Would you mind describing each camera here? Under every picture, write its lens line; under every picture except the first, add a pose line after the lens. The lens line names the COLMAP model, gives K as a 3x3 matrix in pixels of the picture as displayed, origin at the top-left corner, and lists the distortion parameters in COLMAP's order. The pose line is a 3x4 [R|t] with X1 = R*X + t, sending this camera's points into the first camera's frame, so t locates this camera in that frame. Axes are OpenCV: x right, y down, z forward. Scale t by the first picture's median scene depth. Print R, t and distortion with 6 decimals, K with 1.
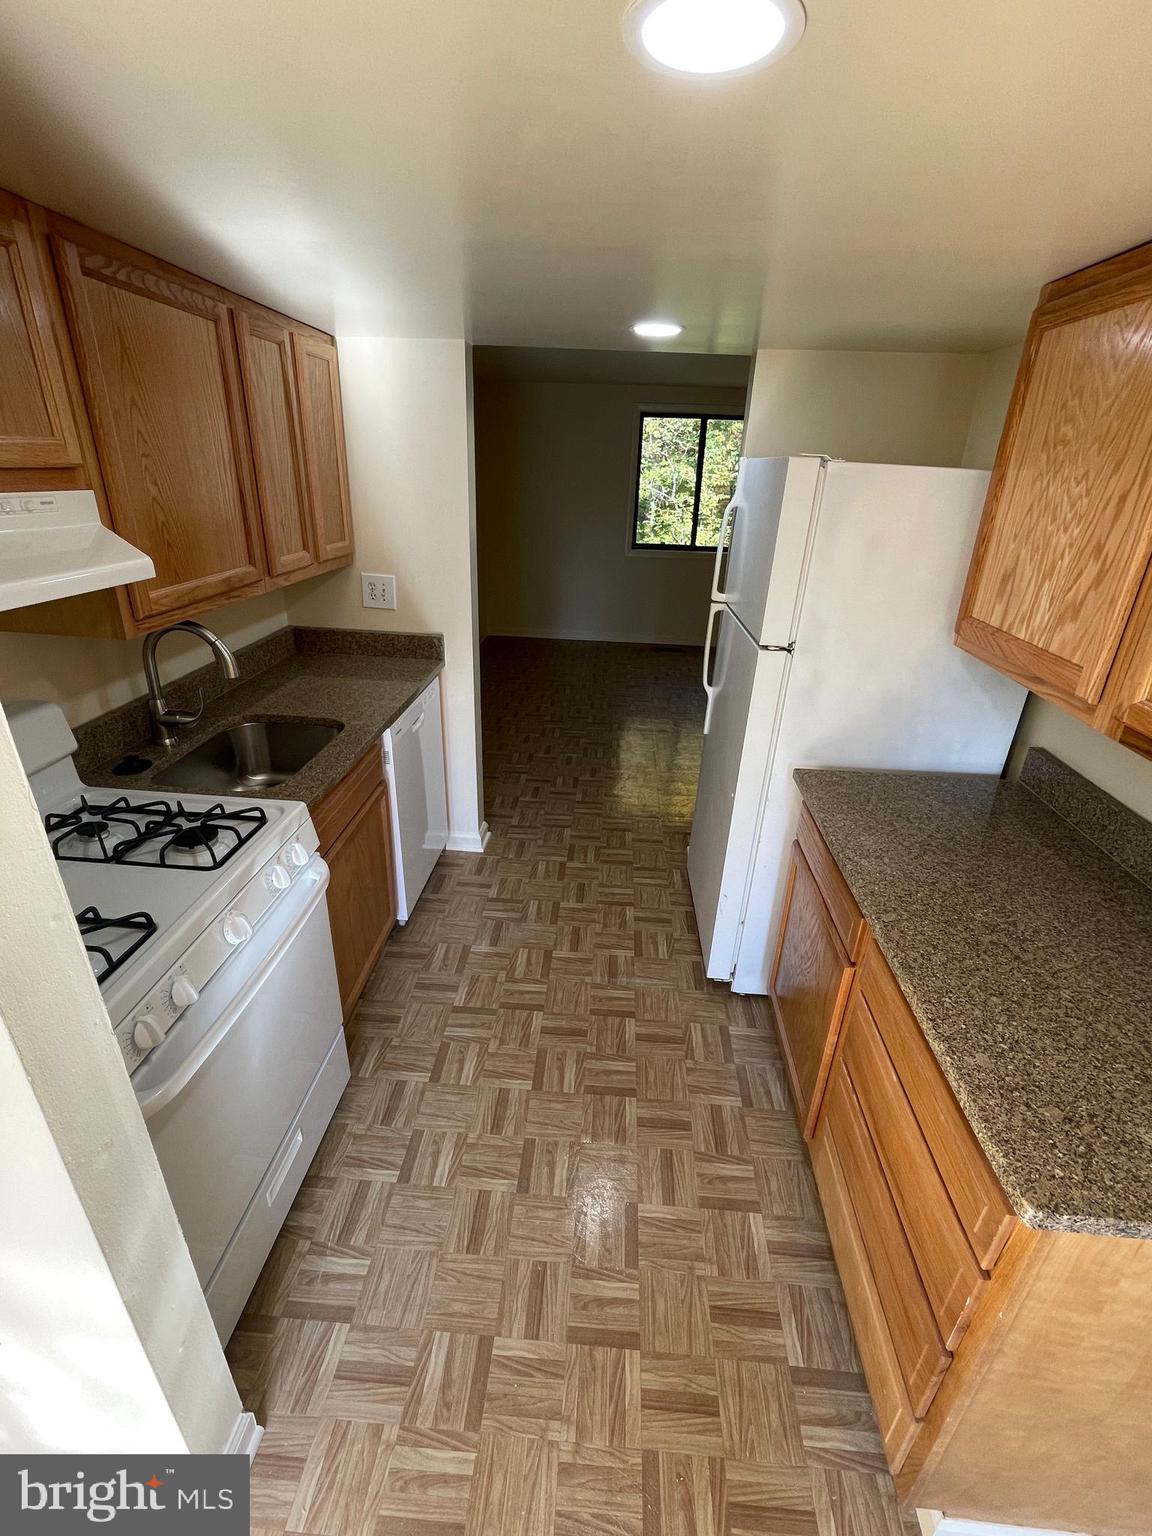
lens RADIAL K [[677.1, 0, 576.0], [0, 677.1, 768.0], [0, 0, 1]] dist [-0.002047, 0.006570]
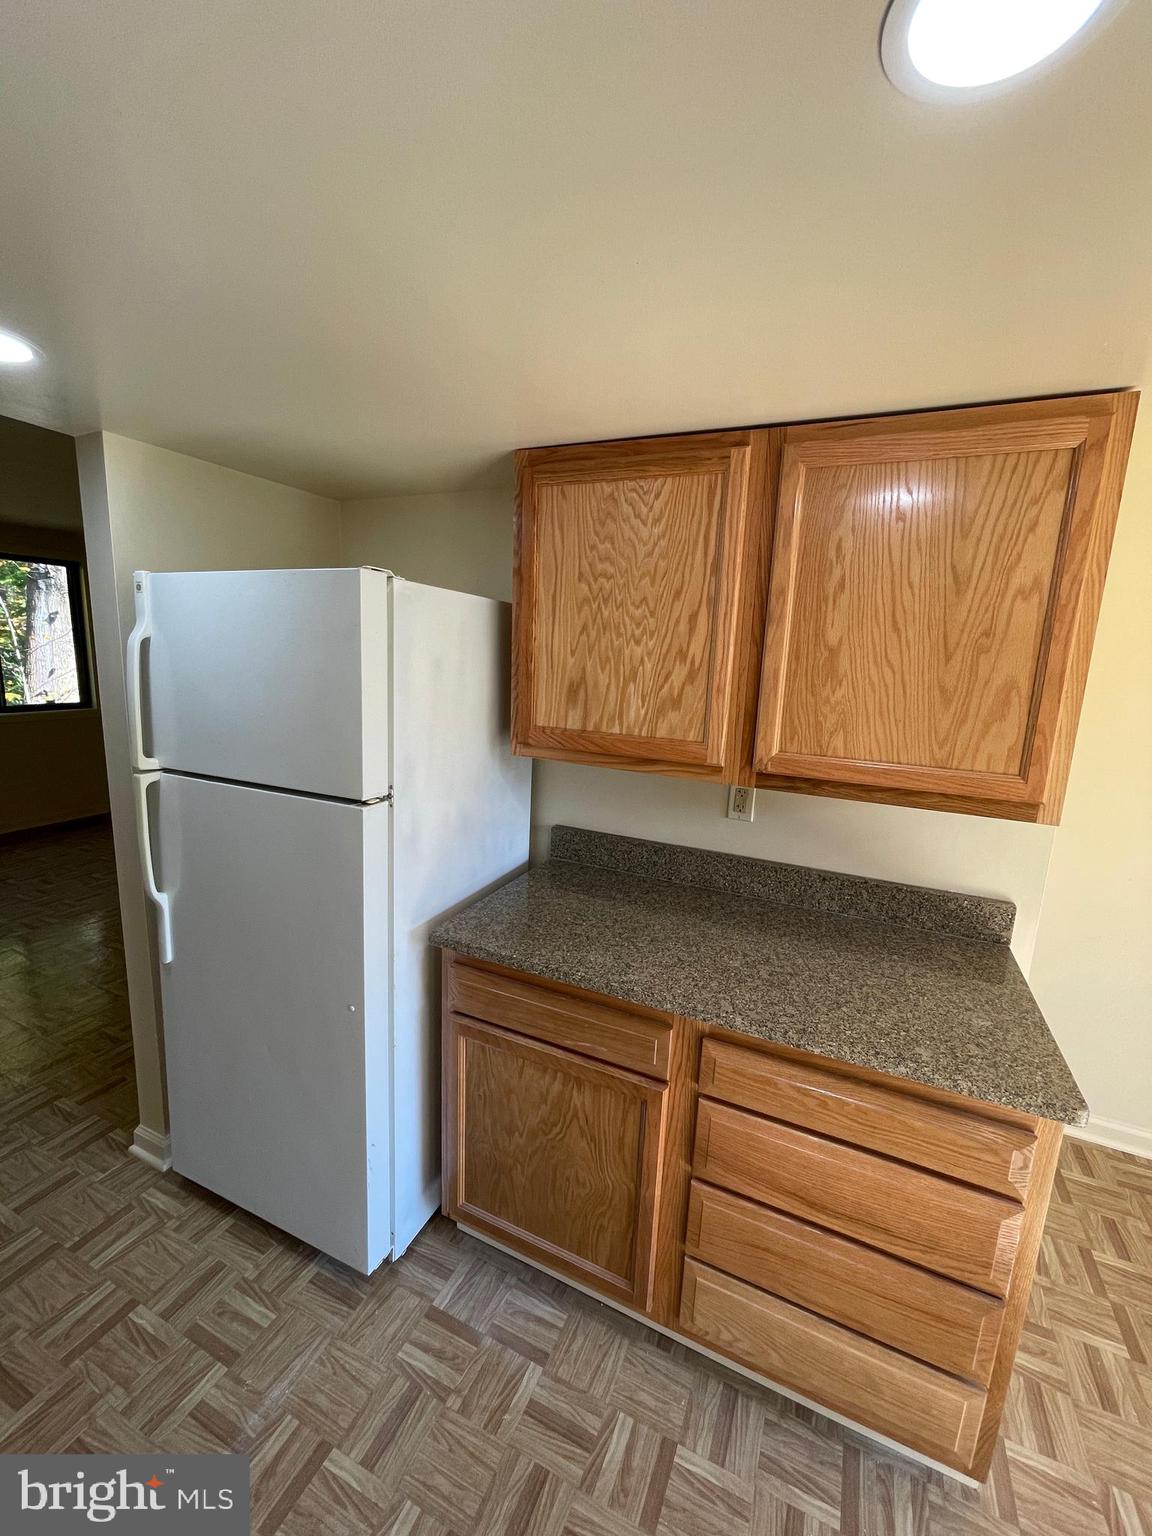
lens RADIAL K [[625.1, 0, 582.9], [0, 625.1, 768.7], [0, 0, 1]] dist [0.017422, -0.006609]
pose [[0.349811, -0.188842, 0.917590, -0.279874], [0.360020, 0.931356, 0.054425, -0.162729], [-0.864880, 0.311313, 0.393785, 0.489957]]
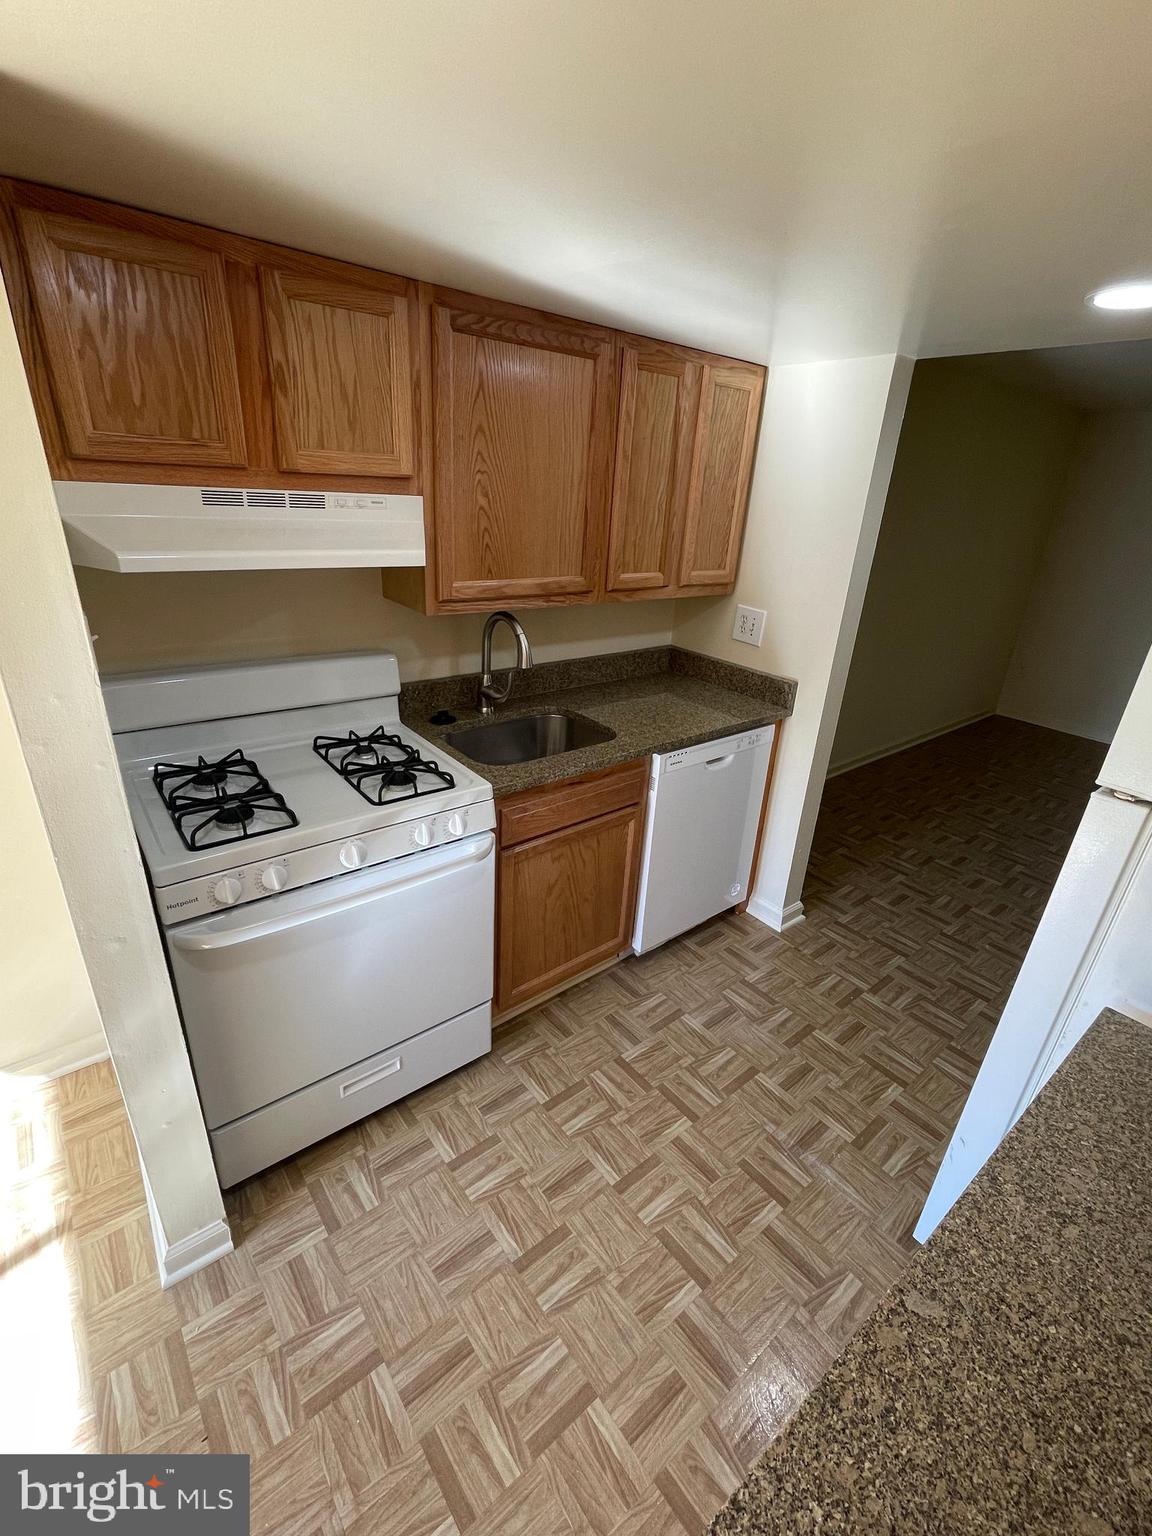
lens RADIAL K [[677.1, 0, 576.0], [0, 677.1, 768.0], [0, 0, 1]] dist [-0.002047, 0.006570]
pose [[0.677357, 0.290691, -0.675785, 0.356797], [-0.332691, 0.940357, 0.071032, -0.083123], [0.656128, 0.176714, 0.733668, 0.248143]]
